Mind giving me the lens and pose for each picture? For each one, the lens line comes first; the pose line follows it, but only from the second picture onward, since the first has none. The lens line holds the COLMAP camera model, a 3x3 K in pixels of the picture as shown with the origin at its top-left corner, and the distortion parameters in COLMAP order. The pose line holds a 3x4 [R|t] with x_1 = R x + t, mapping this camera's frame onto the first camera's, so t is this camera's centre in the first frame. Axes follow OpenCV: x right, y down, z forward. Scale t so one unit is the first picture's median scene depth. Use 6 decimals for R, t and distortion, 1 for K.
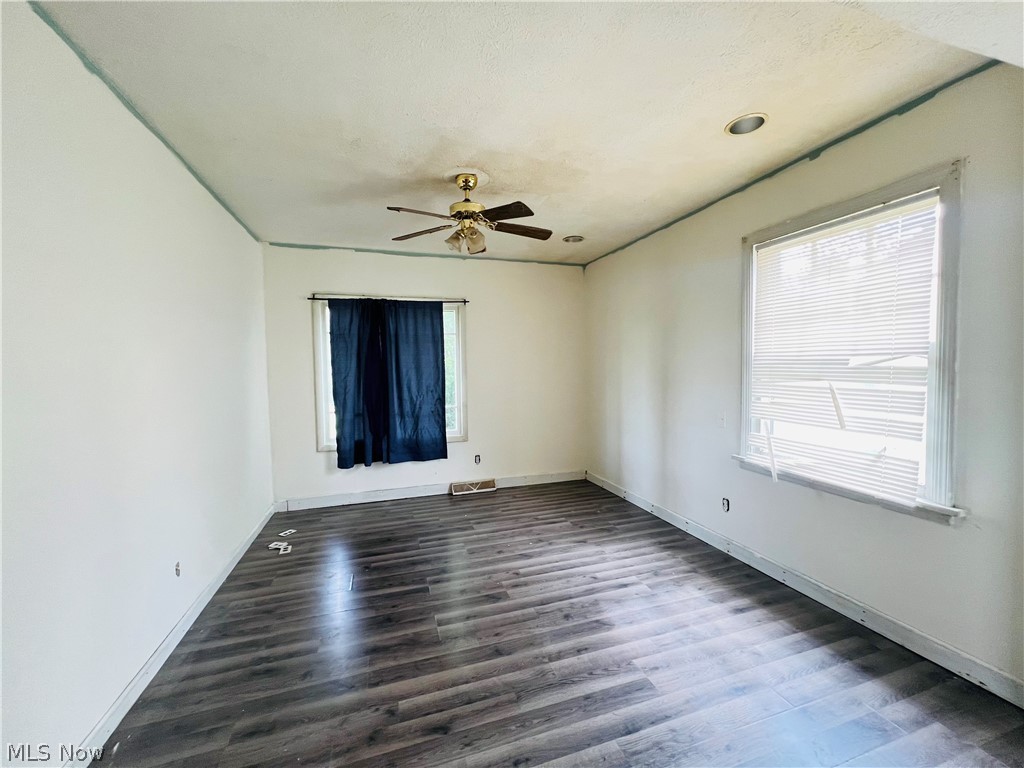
lens RADIAL K [[407.6, 0, 511.5], [0, 407.6, 382.6], [0, 0, 1]] dist [-0.001350, 0.000266]
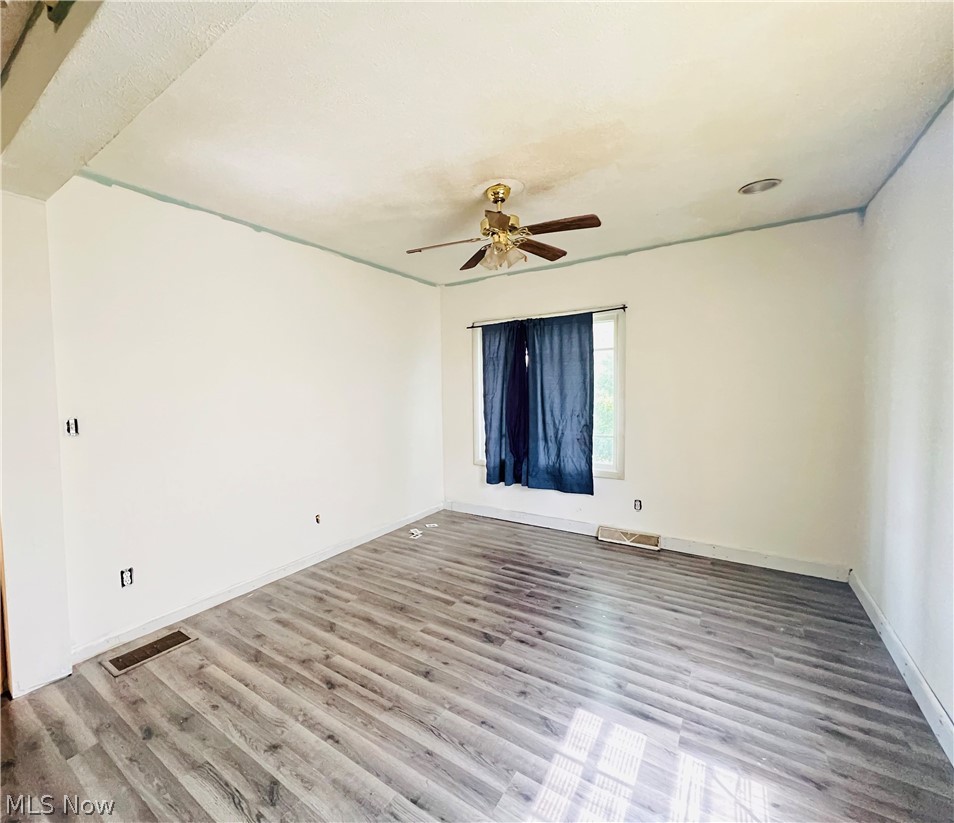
lens RADIAL K [[482.0, 0, 477.0], [0, 482.0, 411.5], [0, 0, 1]] dist [-0.002384, 0.000605]
pose [[0.574592, 0.048044, -0.817029, 0.588397], [-0.026303, 0.998844, 0.040237, -0.027886], [0.818017, -0.001630, 0.575191, 0.243184]]
